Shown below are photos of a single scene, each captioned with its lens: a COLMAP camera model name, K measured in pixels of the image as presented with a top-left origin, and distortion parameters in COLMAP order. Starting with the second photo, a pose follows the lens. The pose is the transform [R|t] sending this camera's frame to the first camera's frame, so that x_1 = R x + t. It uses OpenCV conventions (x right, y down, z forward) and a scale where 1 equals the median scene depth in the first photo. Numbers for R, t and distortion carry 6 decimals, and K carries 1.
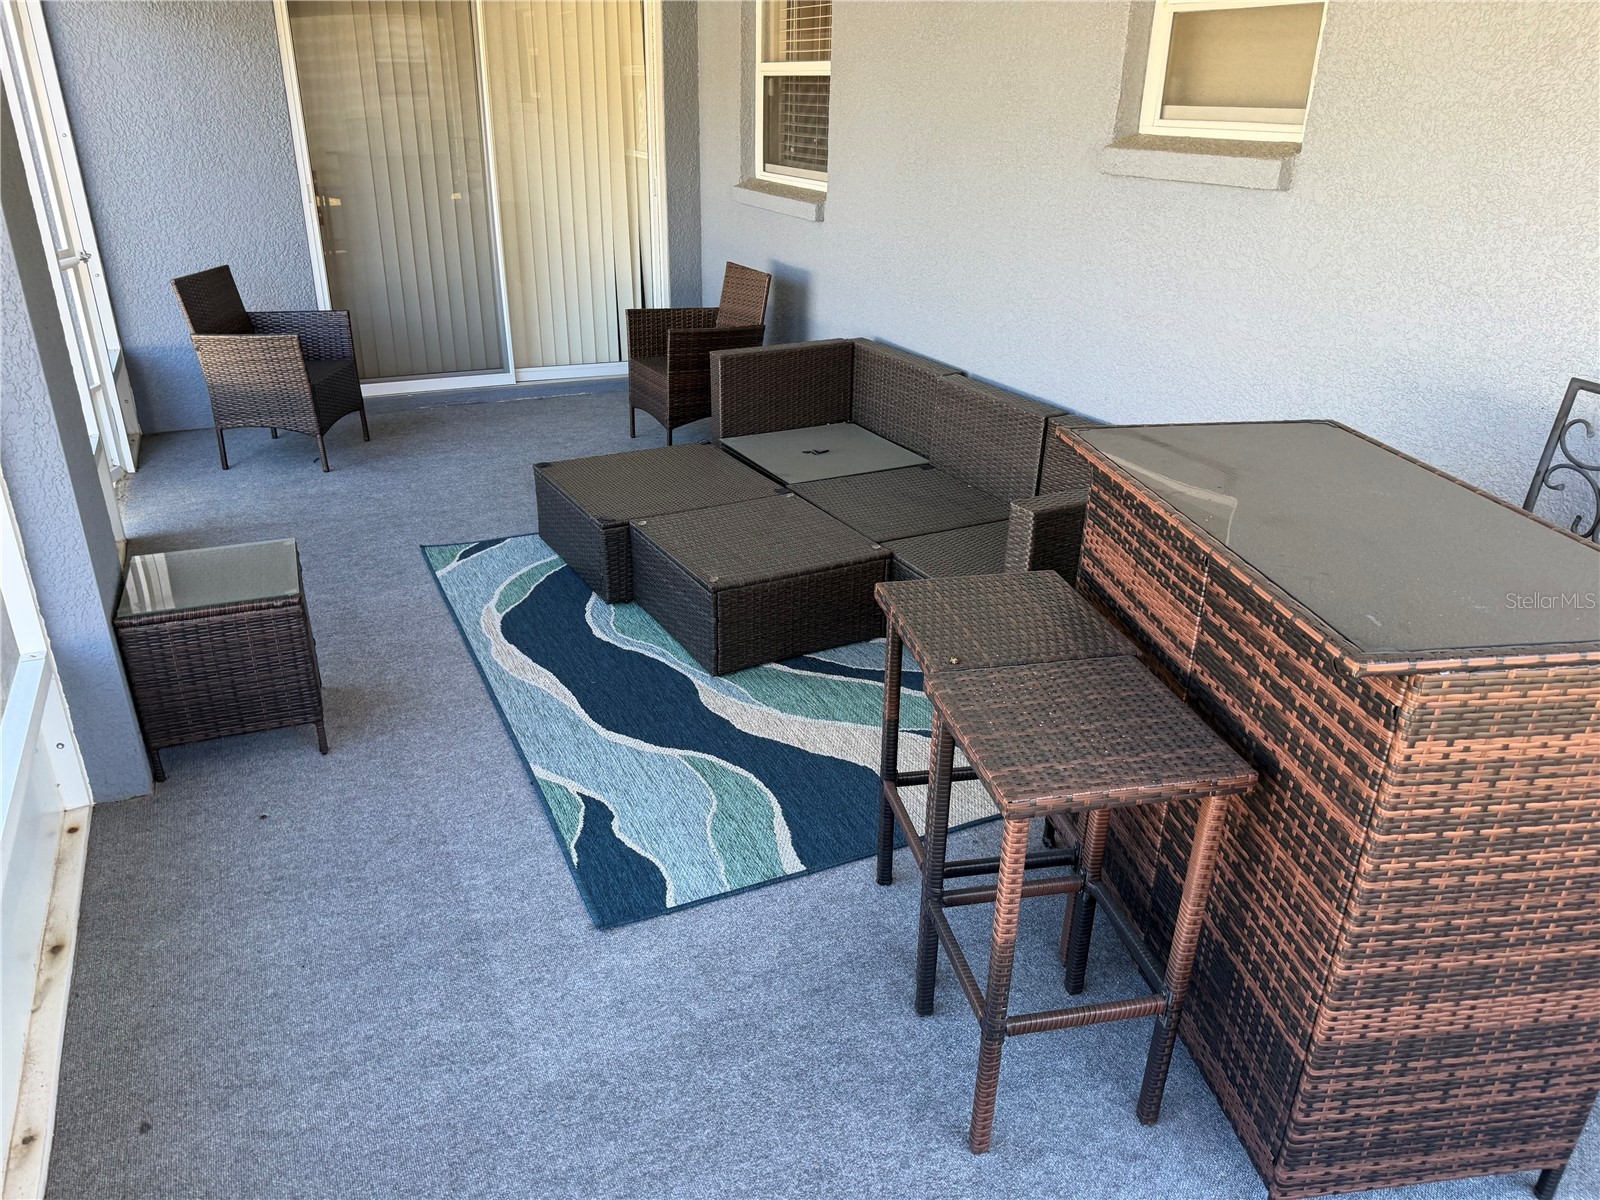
lens RADIAL K [[1146.1, 0, 786.6], [0, 1146.1, 604.7], [0, 0, 1]] dist [0.132837, -0.207741]
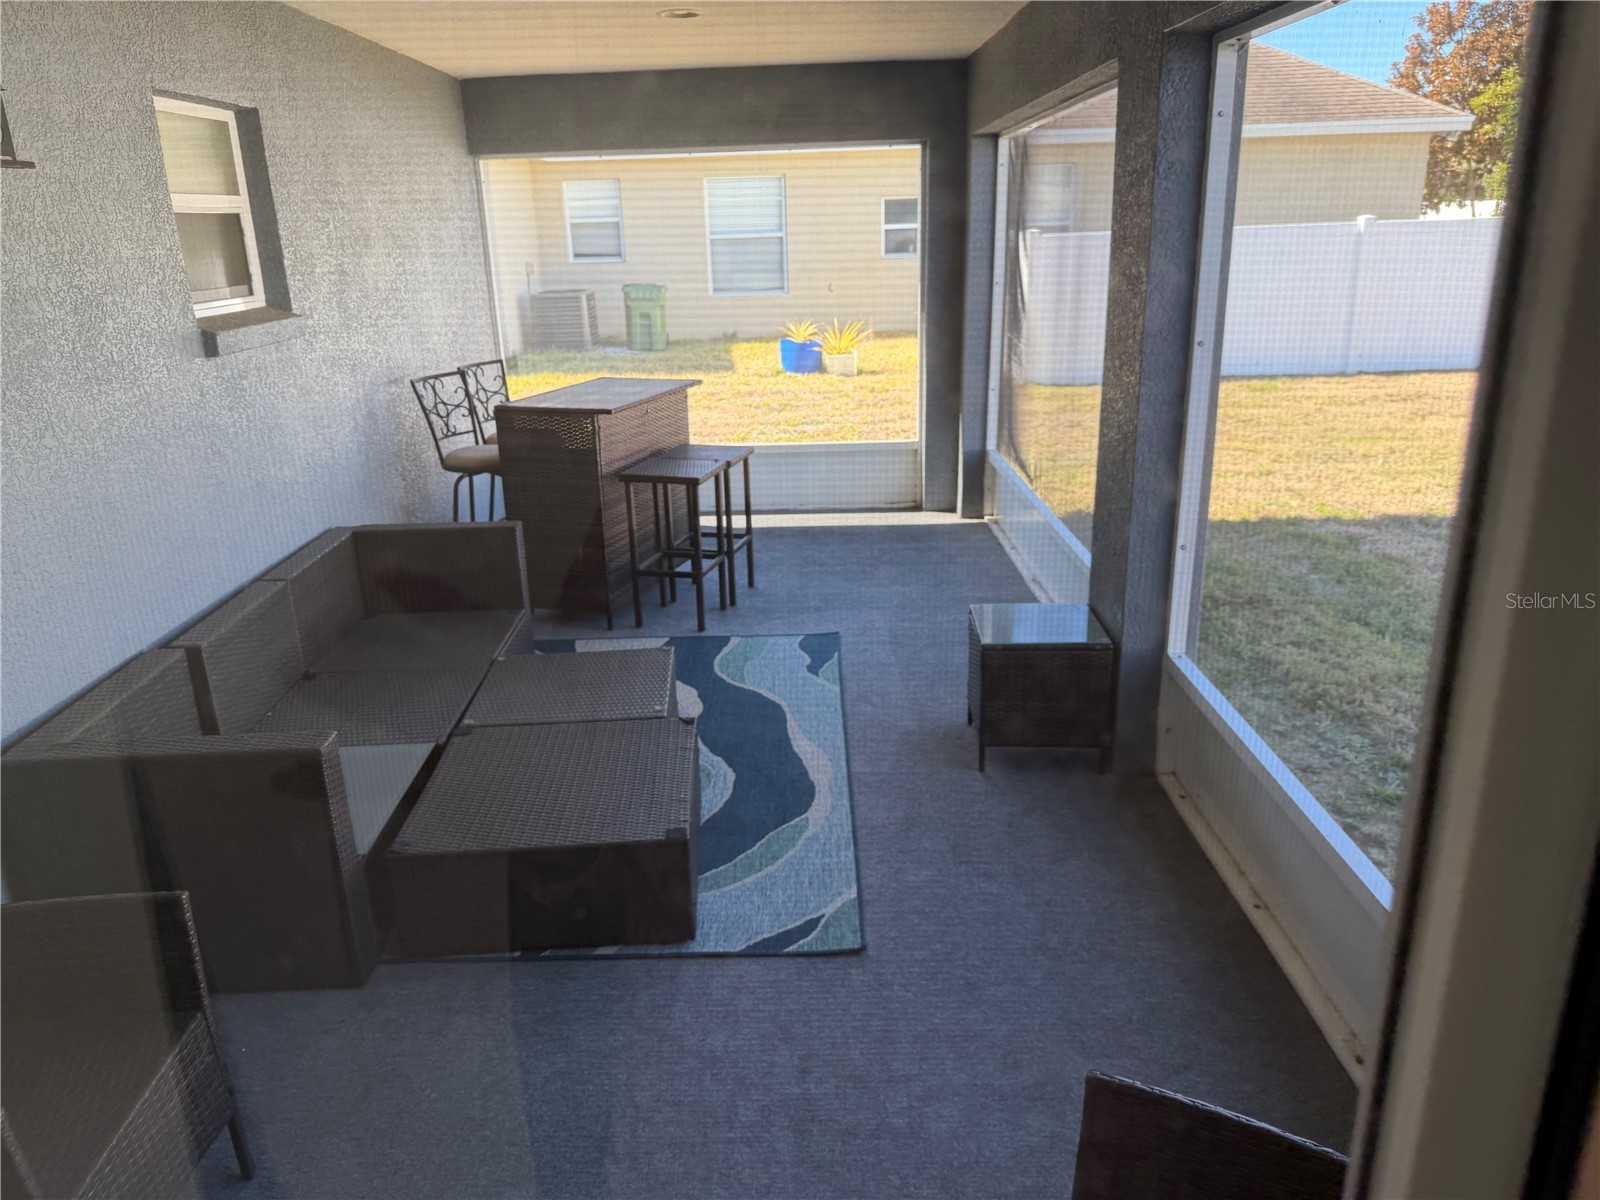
lens RADIAL K [[1140.8, 0, 781.3], [0, 1140.8, 619.8], [0, 0, 1]] dist [0.050143, -0.055794]
pose [[-0.899247, -0.127812, 0.418352, -0.666504], [0.196456, 0.736492, 0.647290, -0.792445], [-0.390844, 0.664262, -0.637179, 1.674821]]
